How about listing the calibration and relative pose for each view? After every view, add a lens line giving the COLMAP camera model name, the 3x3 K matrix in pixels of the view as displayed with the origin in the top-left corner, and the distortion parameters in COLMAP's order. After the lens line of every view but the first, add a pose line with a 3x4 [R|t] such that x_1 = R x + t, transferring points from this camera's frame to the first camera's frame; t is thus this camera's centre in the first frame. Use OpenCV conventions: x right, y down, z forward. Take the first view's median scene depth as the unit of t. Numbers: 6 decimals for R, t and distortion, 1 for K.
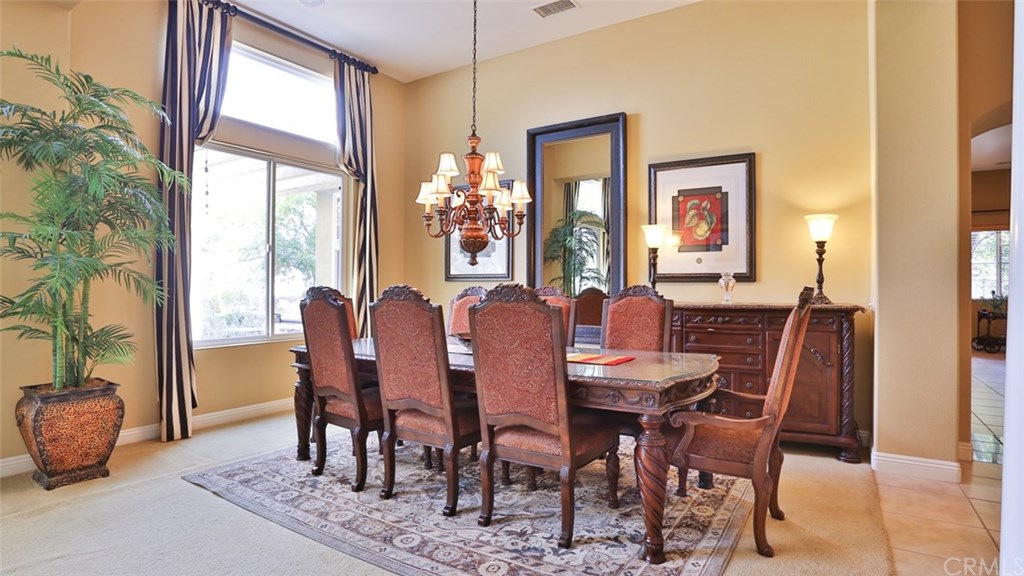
lens RADIAL K [[523.4, 0, 523.0], [0, 523.4, 288.3], [0, 0, 1]] dist [-0.093479, 0.044312]
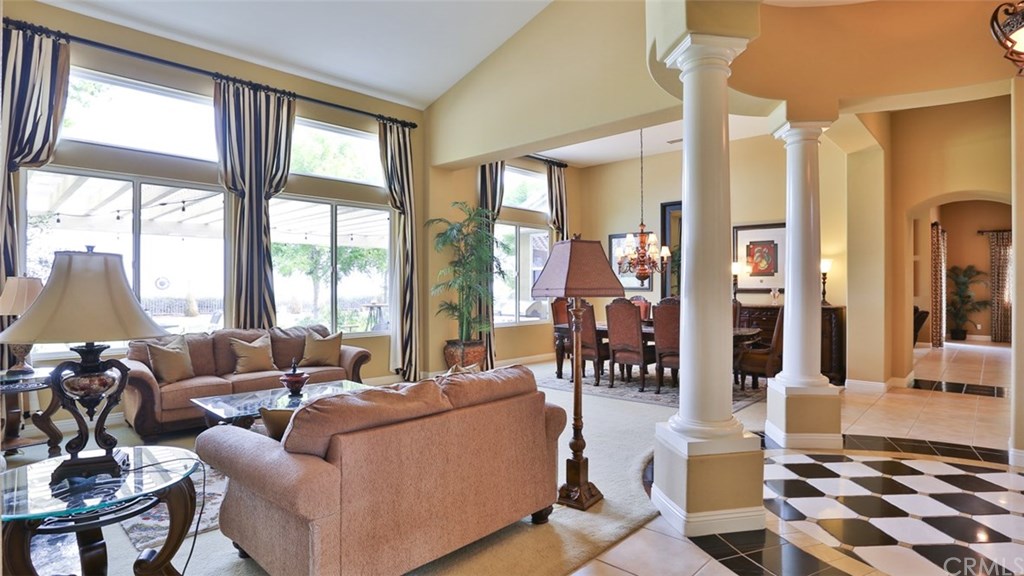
lens RADIAL K [[523.4, 0, 523.0], [0, 523.4, 288.3], [0, 0, 1]] dist [-0.093479, 0.044312]
pose [[0.982008, -0.001598, -0.188830, -0.137930], [0.001895, 0.999997, 0.001392, -0.032925], [0.188827, -0.001725, 0.982009, -0.916663]]
